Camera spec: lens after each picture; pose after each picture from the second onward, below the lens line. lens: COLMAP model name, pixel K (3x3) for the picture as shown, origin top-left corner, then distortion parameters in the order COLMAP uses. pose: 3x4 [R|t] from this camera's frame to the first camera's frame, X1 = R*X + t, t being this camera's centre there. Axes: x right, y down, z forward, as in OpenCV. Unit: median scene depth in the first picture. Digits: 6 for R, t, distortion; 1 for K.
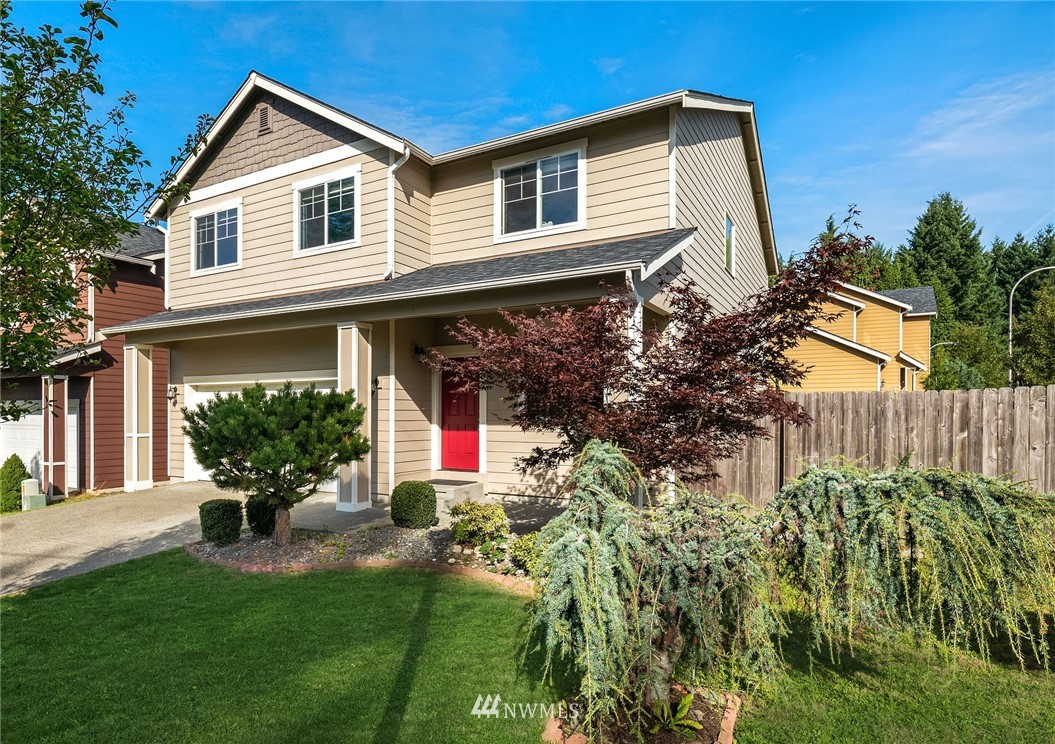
lens RADIAL K [[606.2, 0, 490.1], [0, 606.2, 424.0], [0, 0, 1]] dist [-0.003124, -0.001111]
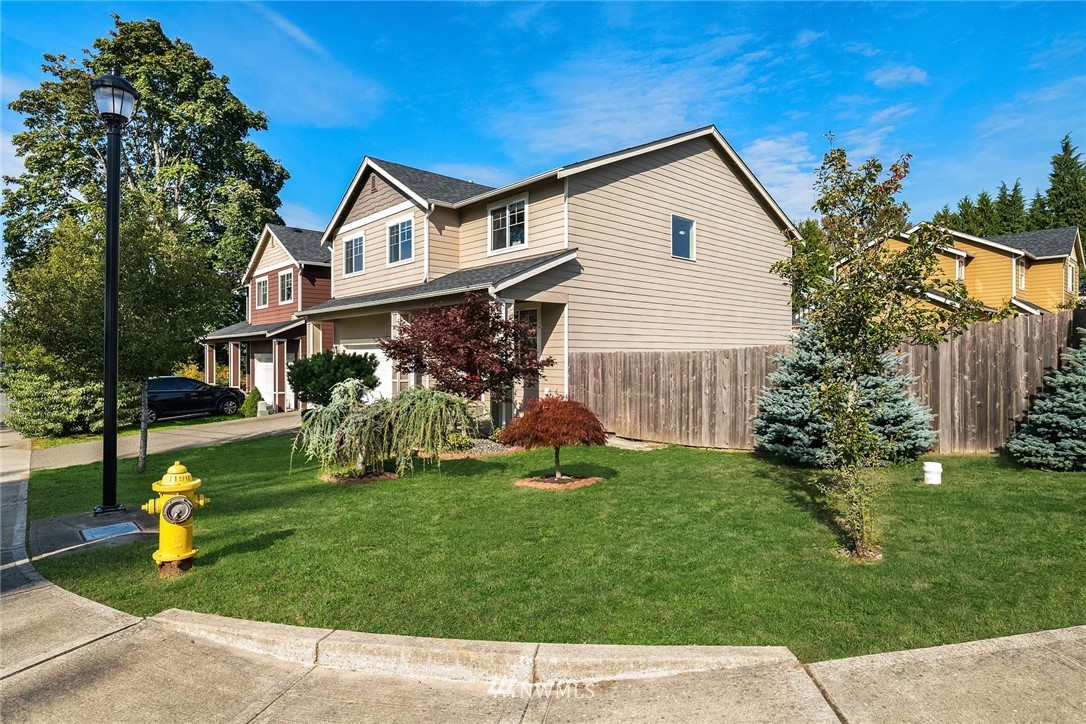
lens RADIAL K [[586.4, 0, 546.0], [0, 586.4, 360.1], [0, 0, 1]] dist [0.000915, -0.005056]
pose [[0.953680, 0.000161, -0.300824, 0.514436], [-0.002380, 0.999973, -0.007008, -0.015776], [0.300815, 0.007400, 0.953654, -0.342952]]
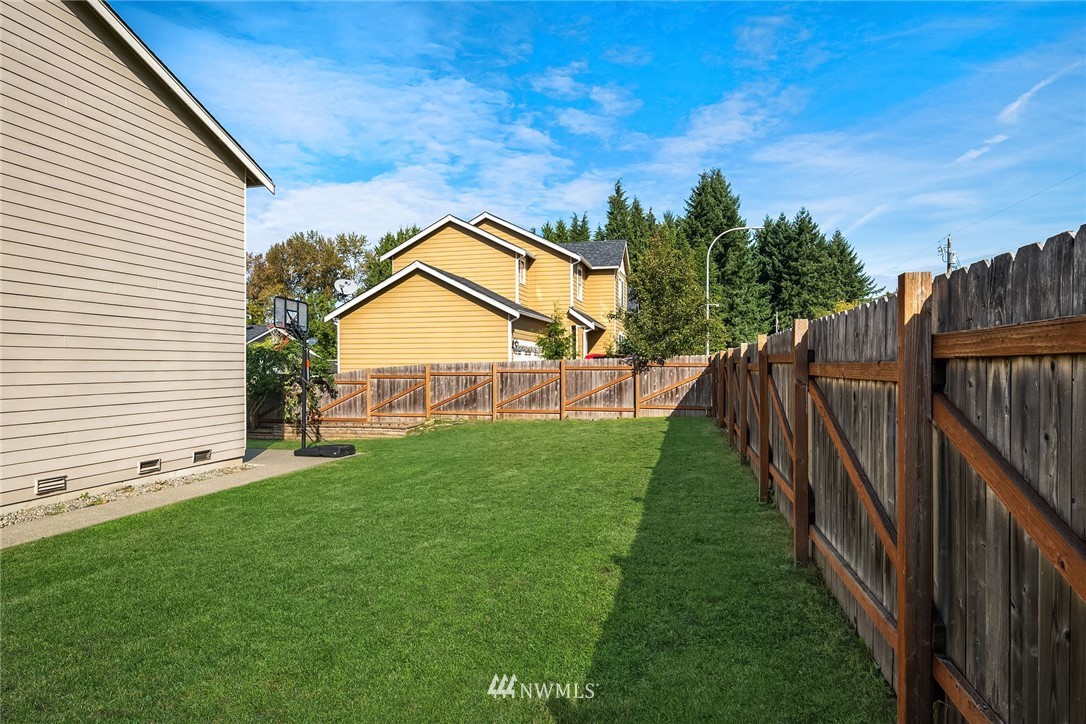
lens RADIAL K [[586.4, 0, 542.4], [0, 586.4, 367.4], [0, 0, 1]] dist [0.000915, -0.005056]
pose [[0.958188, -0.003257, 0.286122, 0.869022], [0.007601, 0.999872, -0.014073, -0.044725], [-0.286039, 0.015660, 0.958090, 0.426967]]
